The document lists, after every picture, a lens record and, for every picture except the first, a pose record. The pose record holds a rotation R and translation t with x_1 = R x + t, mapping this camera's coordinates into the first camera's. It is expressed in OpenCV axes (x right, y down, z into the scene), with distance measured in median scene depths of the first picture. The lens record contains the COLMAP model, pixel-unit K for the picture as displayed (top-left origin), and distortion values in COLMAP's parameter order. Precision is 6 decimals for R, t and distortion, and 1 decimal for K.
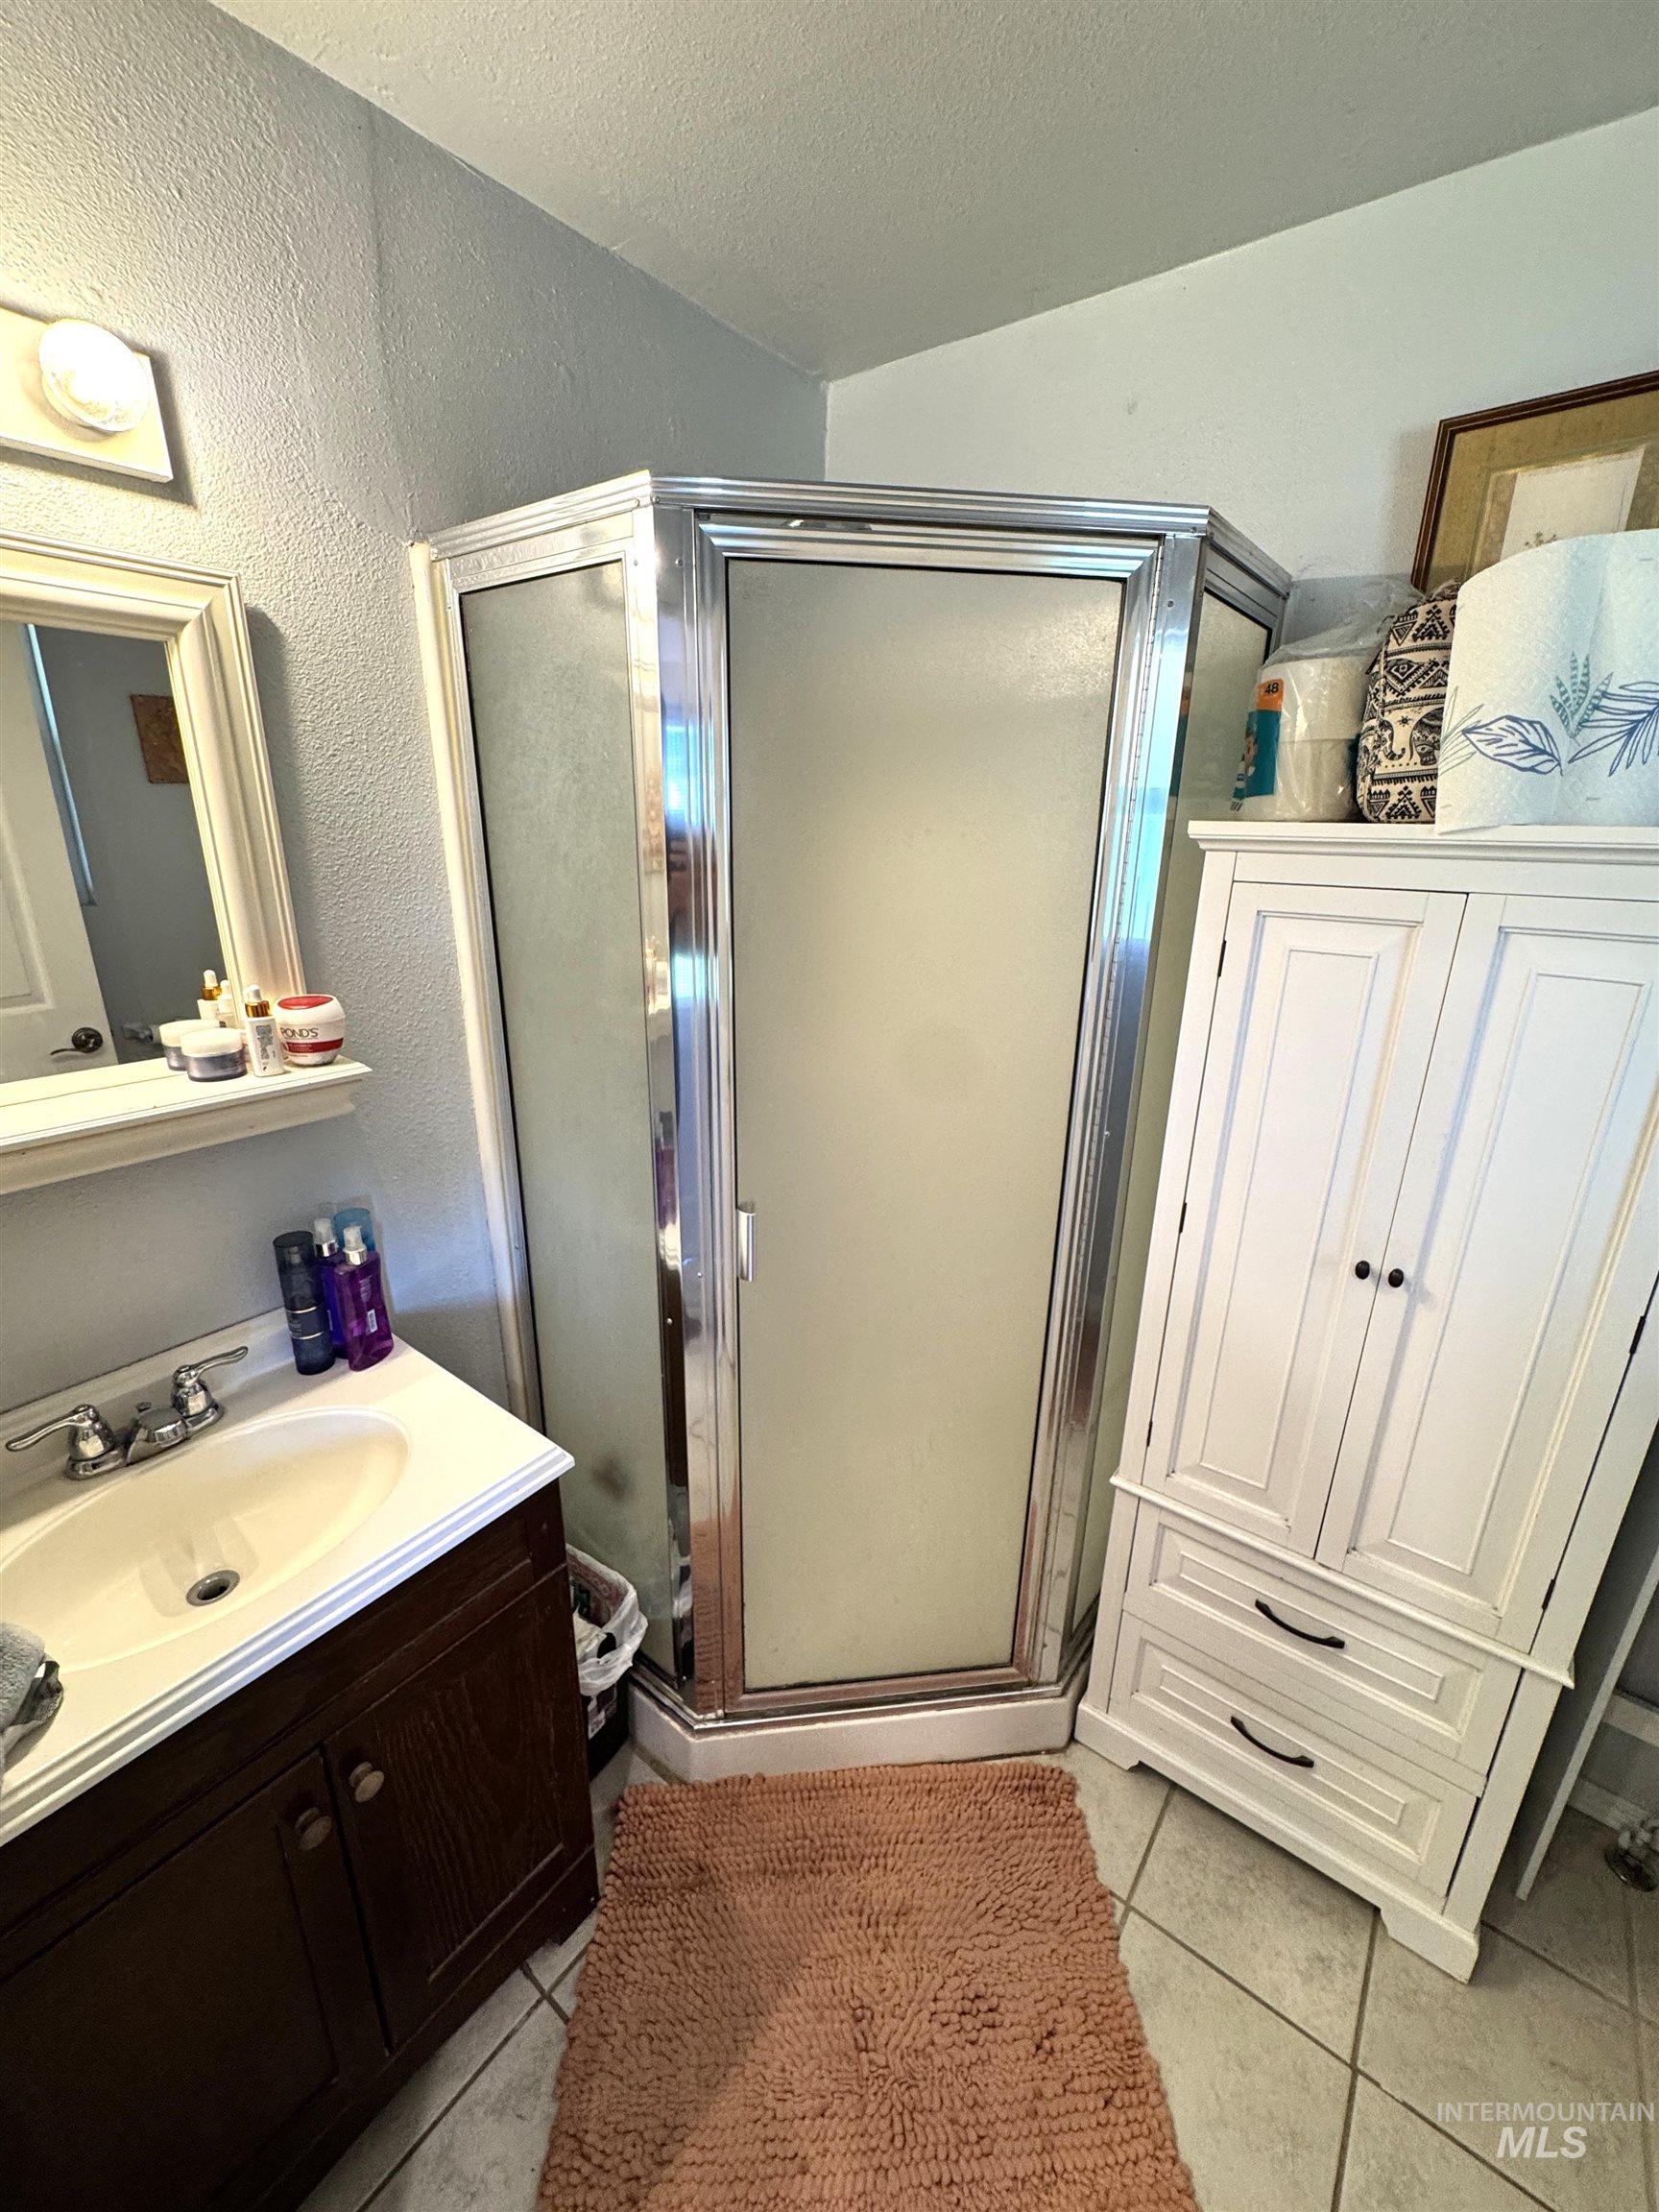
lens RADIAL K [[888.1, 0, 820.7], [0, 888.1, 1108.9], [0, 0, 1]] dist [-0.000829, 0.001121]
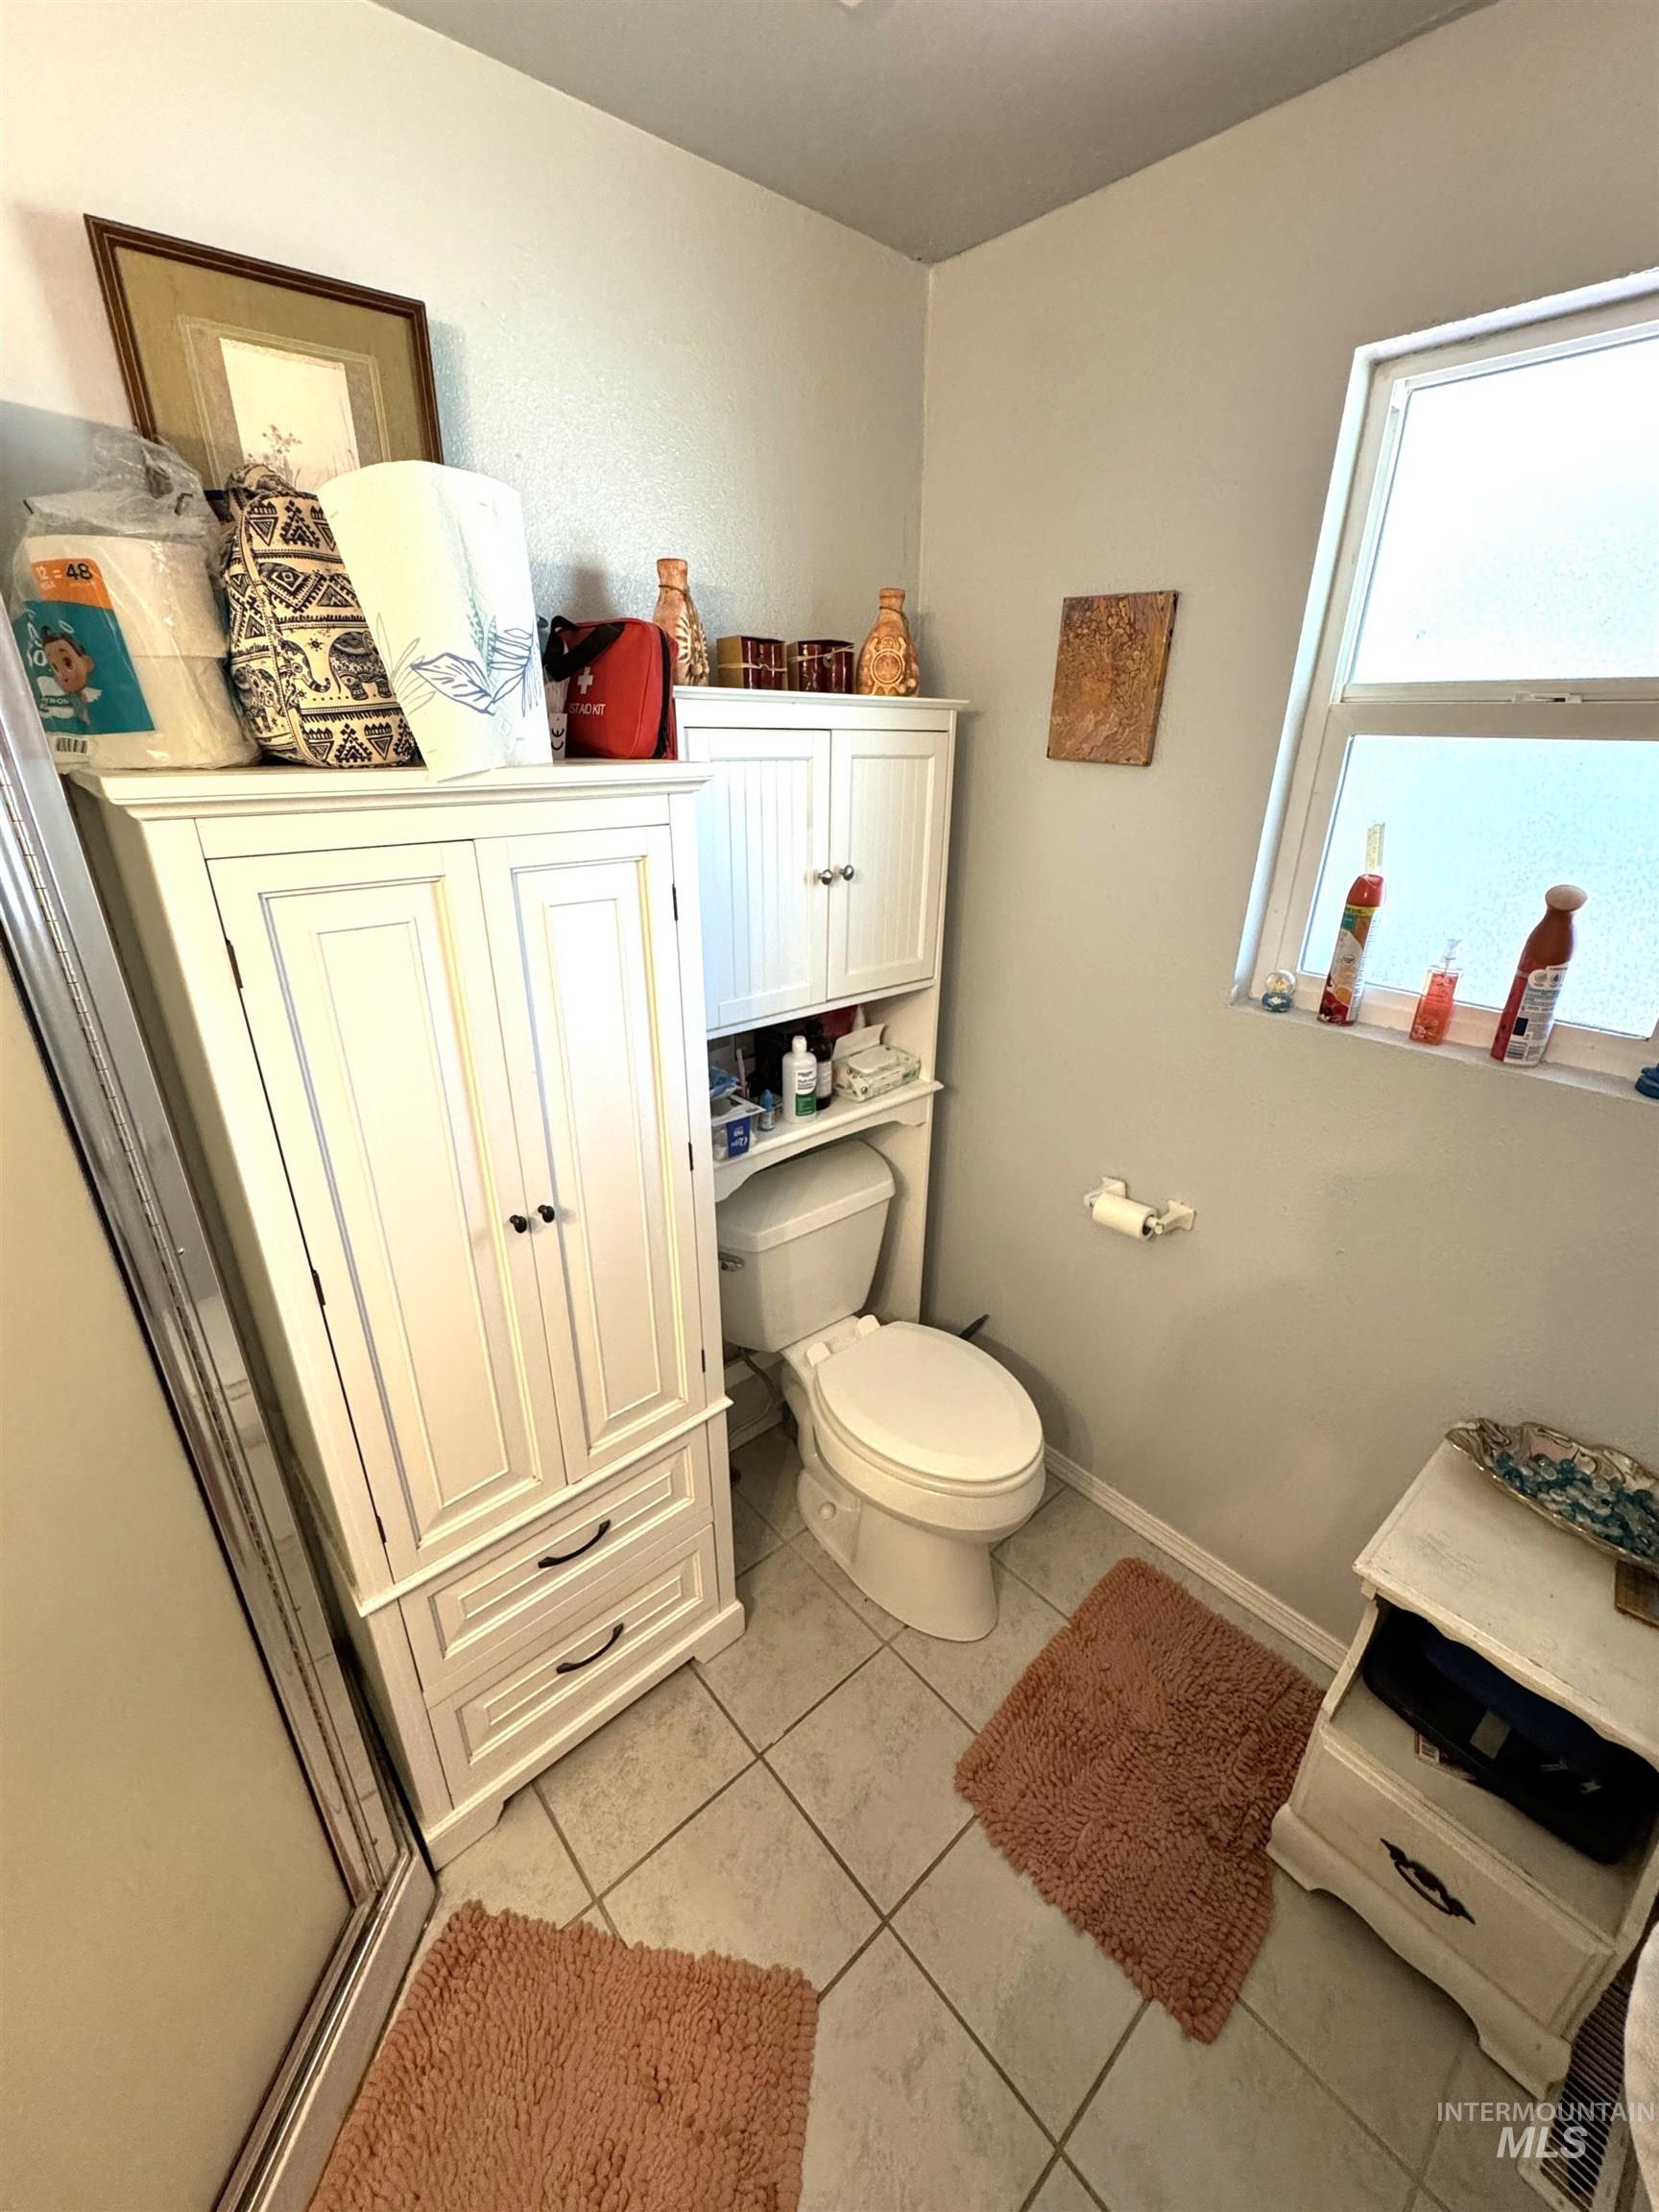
lens RADIAL K [[888.1, 0, 826.6], [0, 888.1, 1097.7], [0, 0, 1]] dist [-0.000829, 0.001121]
pose [[0.185303, -0.393886, 0.900287, -0.170163], [0.302279, 0.894580, 0.329172, -0.174290], [-0.935035, 0.211141, 0.284831, 0.378466]]
